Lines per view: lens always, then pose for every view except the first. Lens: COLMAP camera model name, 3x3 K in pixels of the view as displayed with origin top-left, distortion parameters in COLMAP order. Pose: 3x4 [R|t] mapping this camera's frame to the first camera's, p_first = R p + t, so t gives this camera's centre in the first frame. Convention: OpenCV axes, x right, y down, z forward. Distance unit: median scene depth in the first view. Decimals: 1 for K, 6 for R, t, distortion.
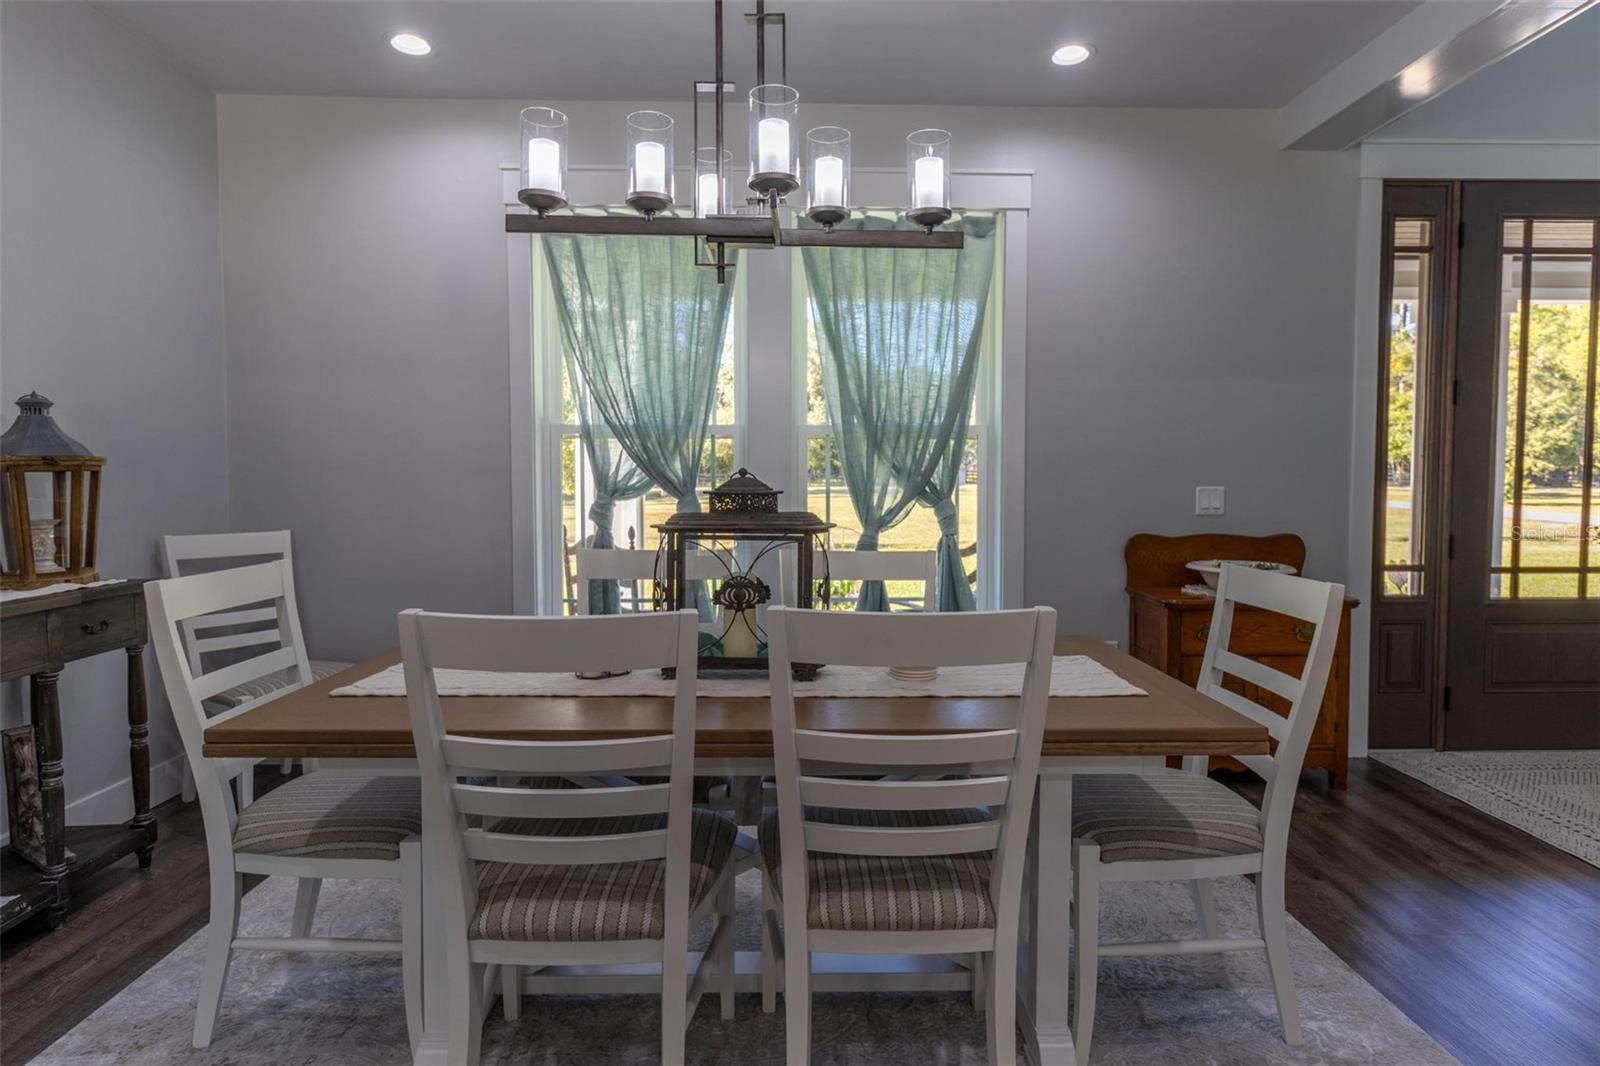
lens RADIAL K [[889.6, 0, 801.6], [0, 889.6, 525.3], [0, 0, 1]] dist [0.000504, 0.000554]
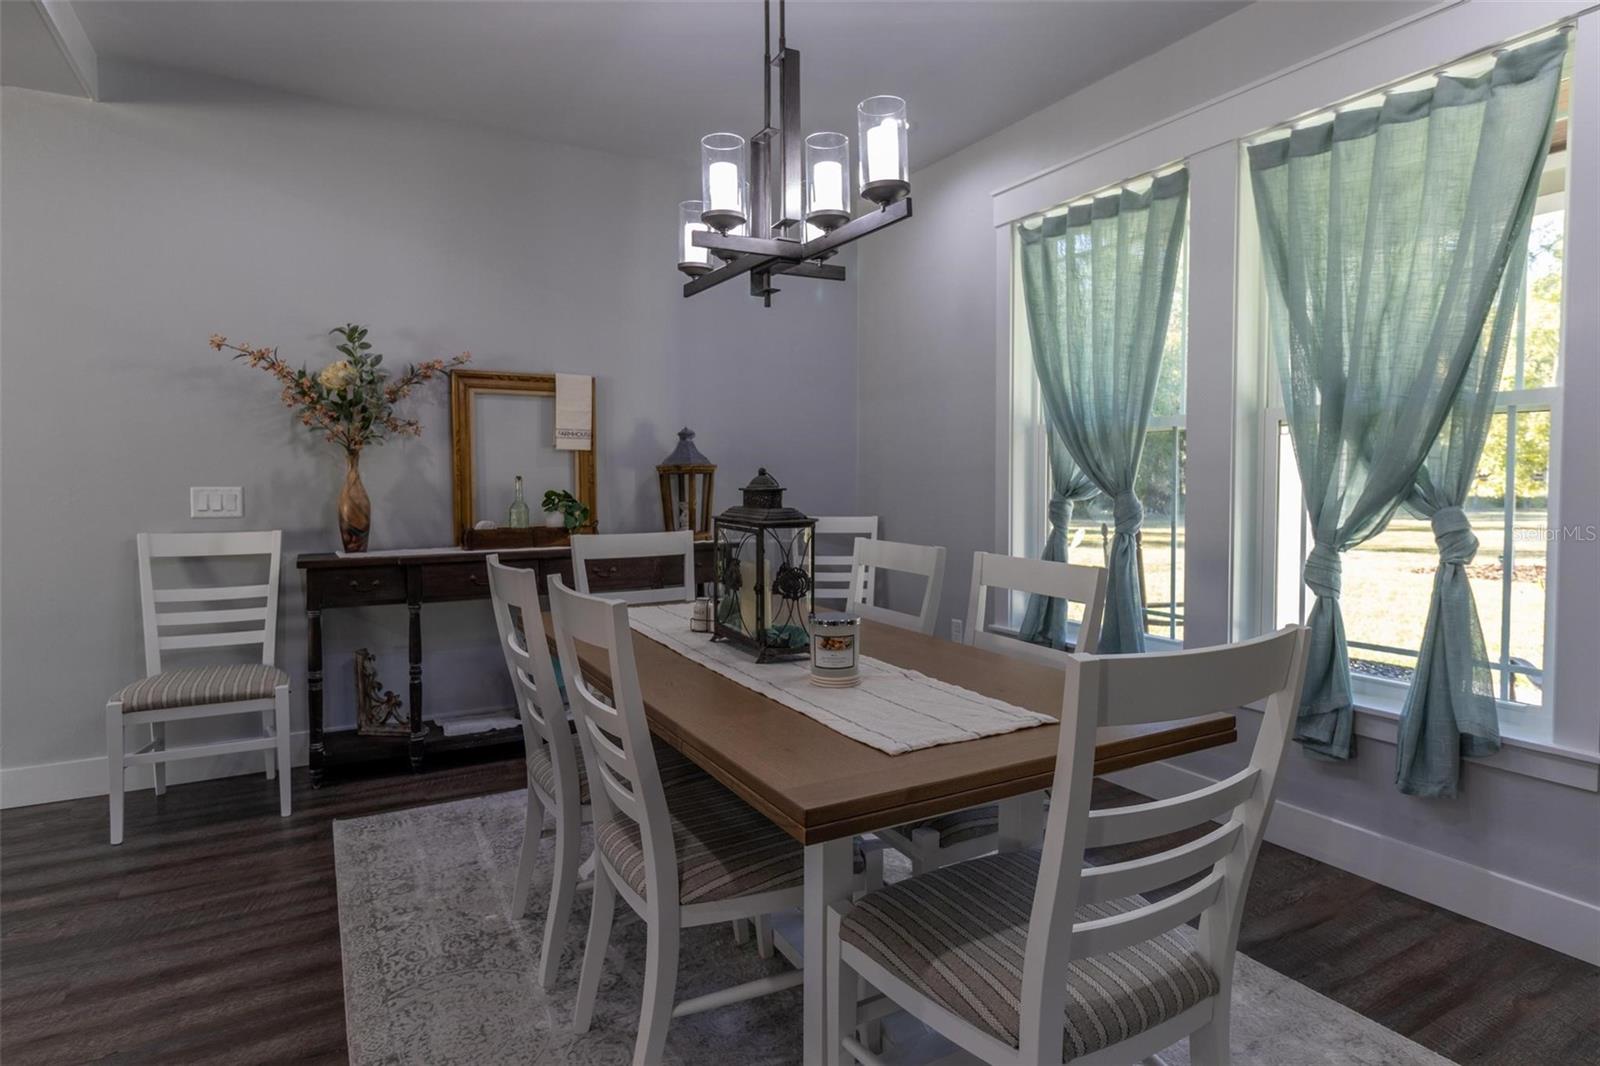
lens RADIAL K [[889.6, 0, 804.7], [0, 889.6, 531.8], [0, 0, 1]] dist [0.000504, 0.000554]
pose [[0.479601, 0.052578, -0.875910, 0.702990], [-0.039859, 0.998478, 0.038110, -0.023674], [0.876581, 0.016635, 0.480967, 0.375356]]
